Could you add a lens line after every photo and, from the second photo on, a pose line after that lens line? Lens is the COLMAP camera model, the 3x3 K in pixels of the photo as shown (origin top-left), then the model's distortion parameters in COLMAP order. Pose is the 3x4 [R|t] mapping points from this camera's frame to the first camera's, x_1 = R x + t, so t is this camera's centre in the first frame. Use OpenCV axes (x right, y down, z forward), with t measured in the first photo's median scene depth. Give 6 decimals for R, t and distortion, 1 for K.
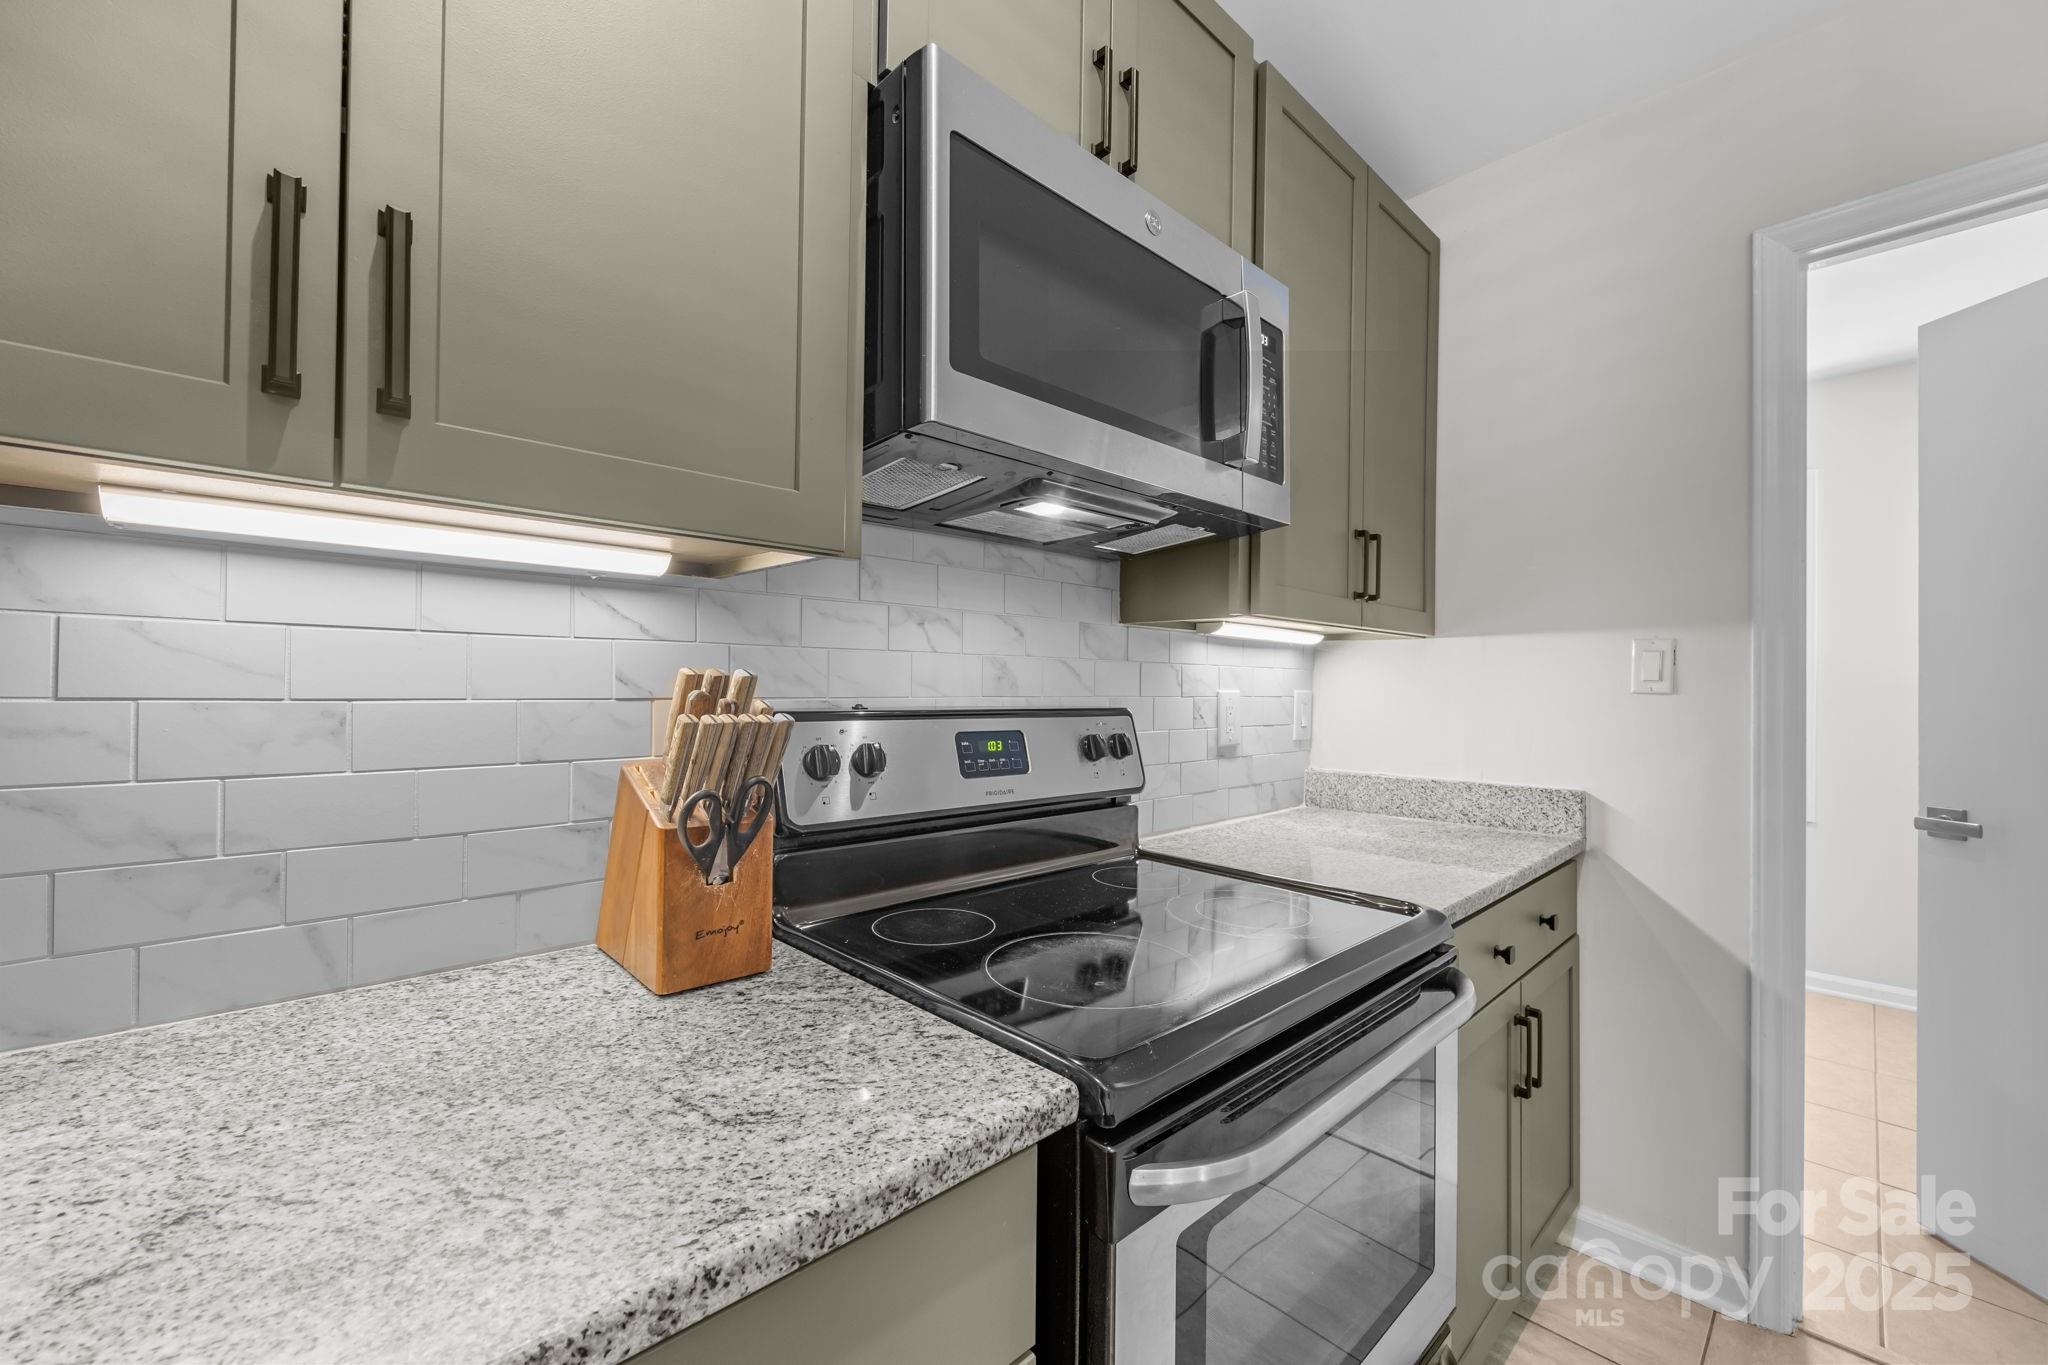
lens RADIAL K [[812.6, 0, 1019.4], [0, 812.6, 682.1], [0, 0, 1]] dist [0.000545, -0.000328]
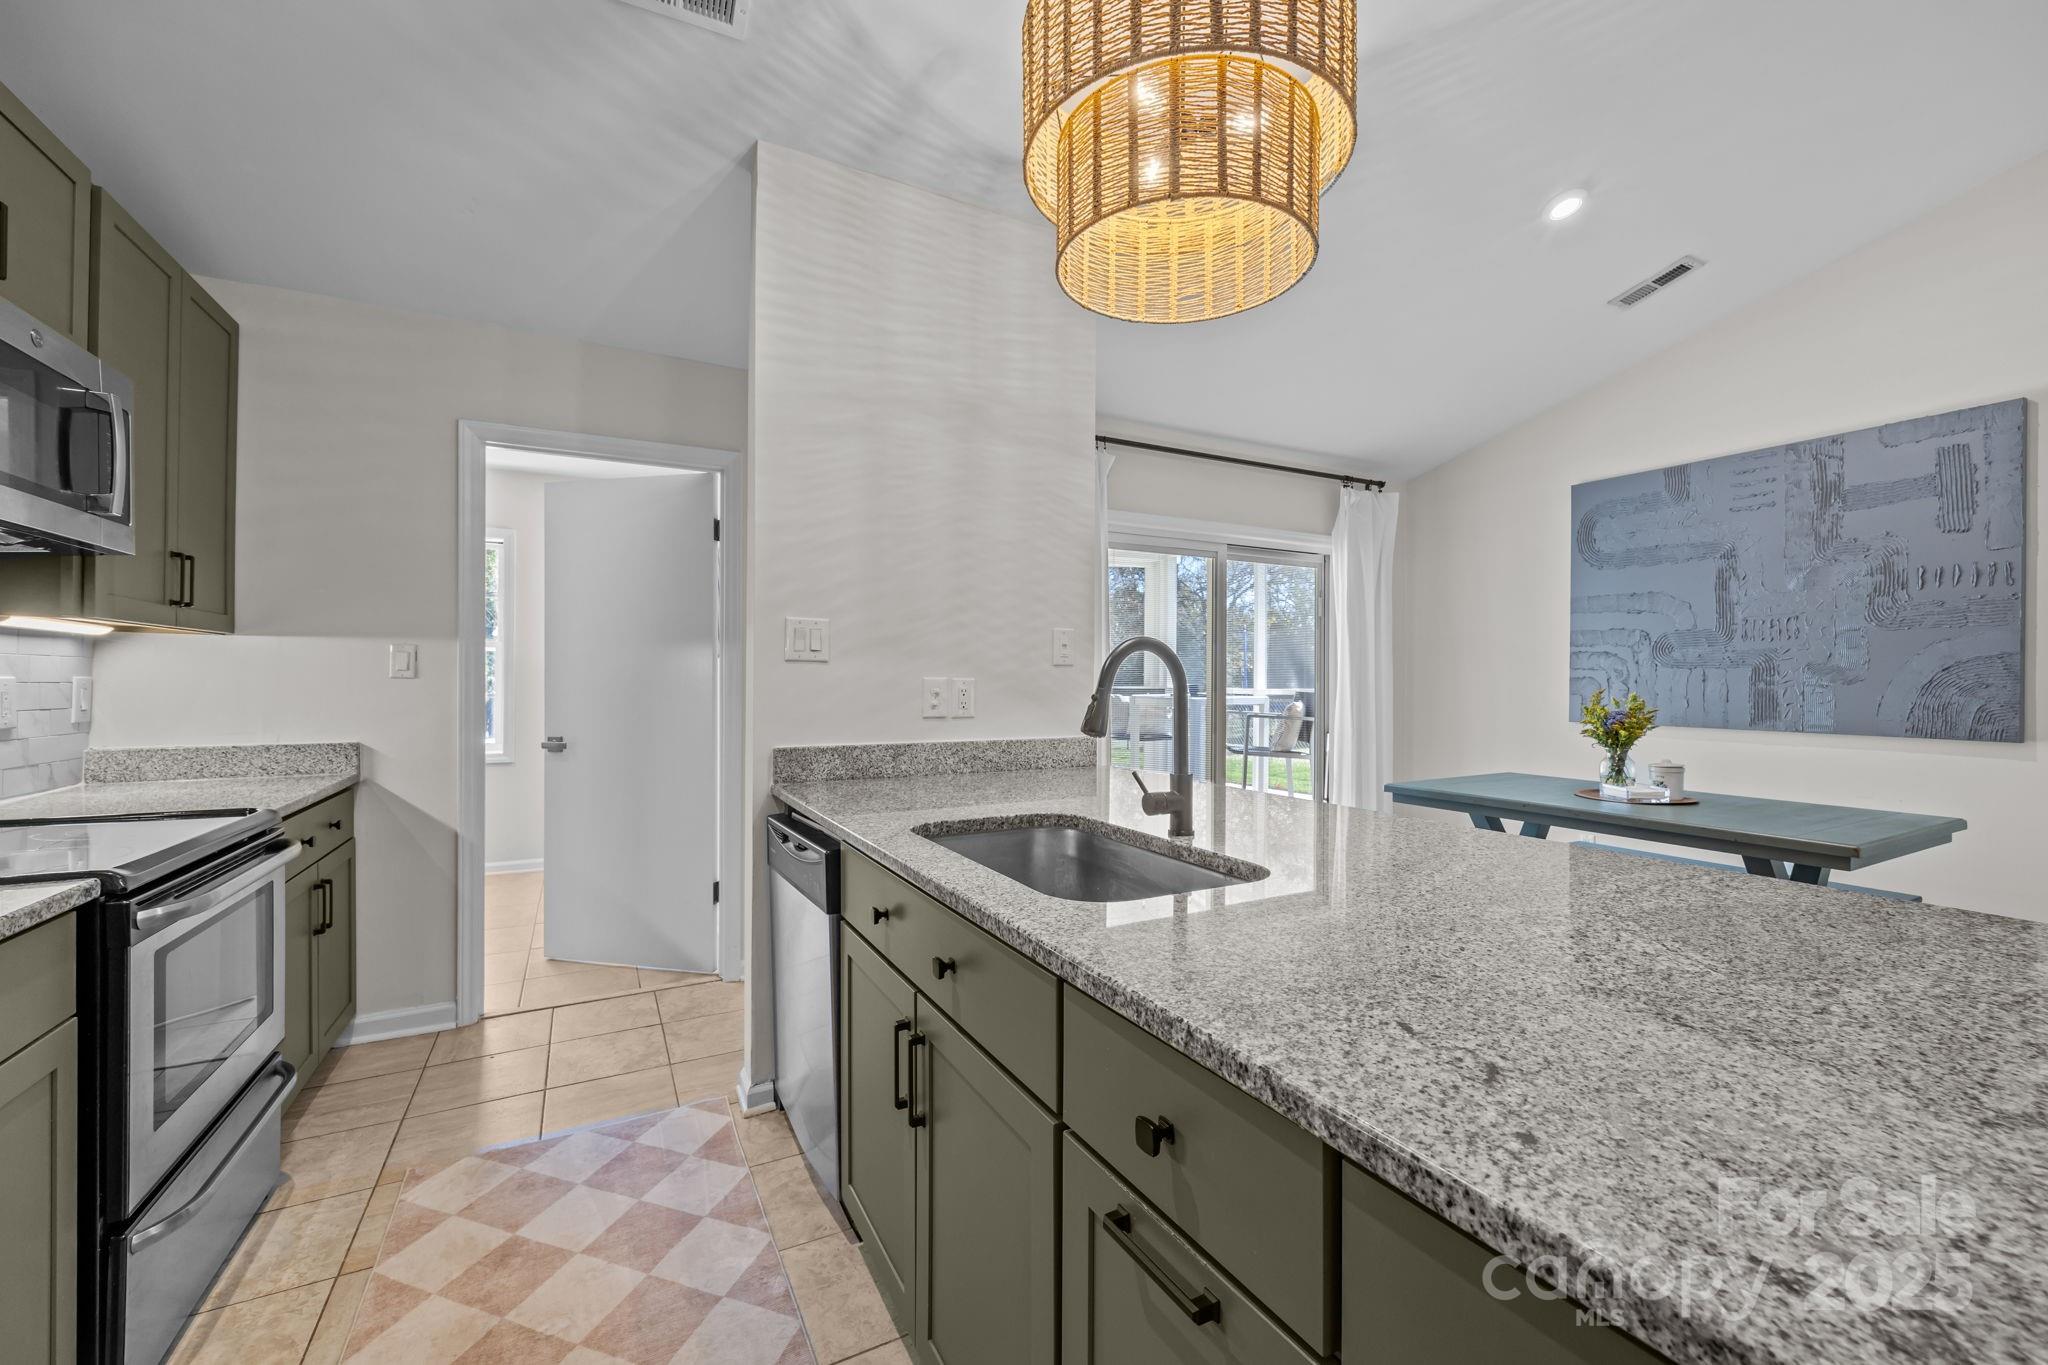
lens RADIAL K [[812.6, 0, 1019.4], [0, 812.6, 682.1], [0, 0, 1]] dist [0.000545, -0.000328]
pose [[0.267206, -0.009257, 0.963595, -0.477495], [-0.008299, 0.999895, 0.011907, -0.007388], [-0.963604, -0.011178, 0.267102, -0.648140]]
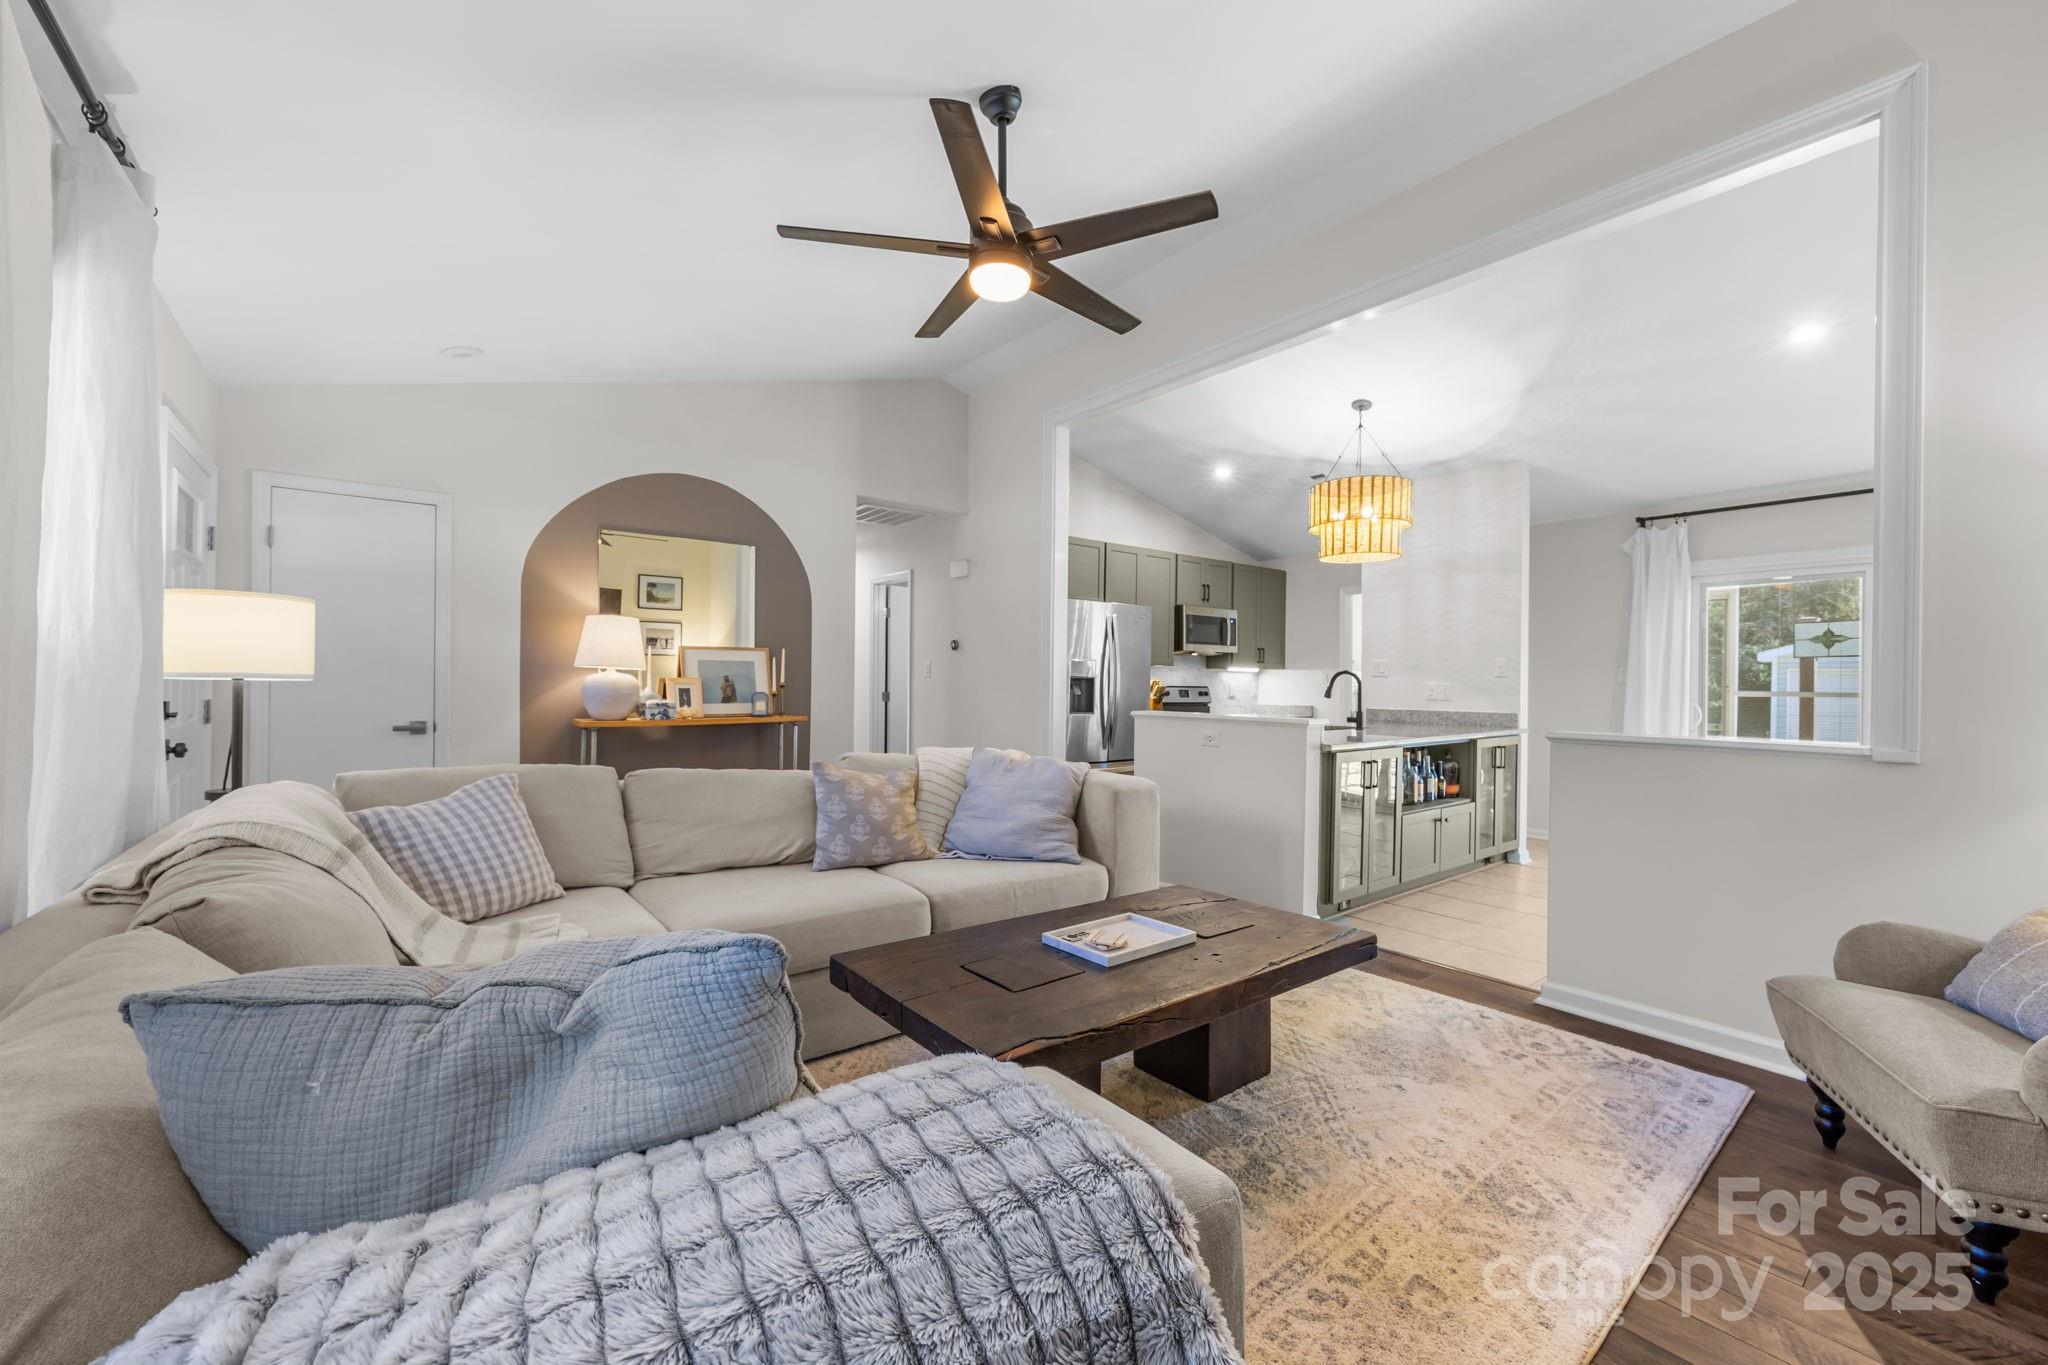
lens RADIAL K [[812.6, 0, 1019.4], [0, 812.6, 682.1], [0, 0, 1]] dist [0.000545, -0.000328]
pose [[0.995412, 0.003217, -0.095633, -0.511780], [-0.002758, 0.999984, 0.004933, -0.014090], [0.095647, -0.004646, 0.995404, -3.855081]]
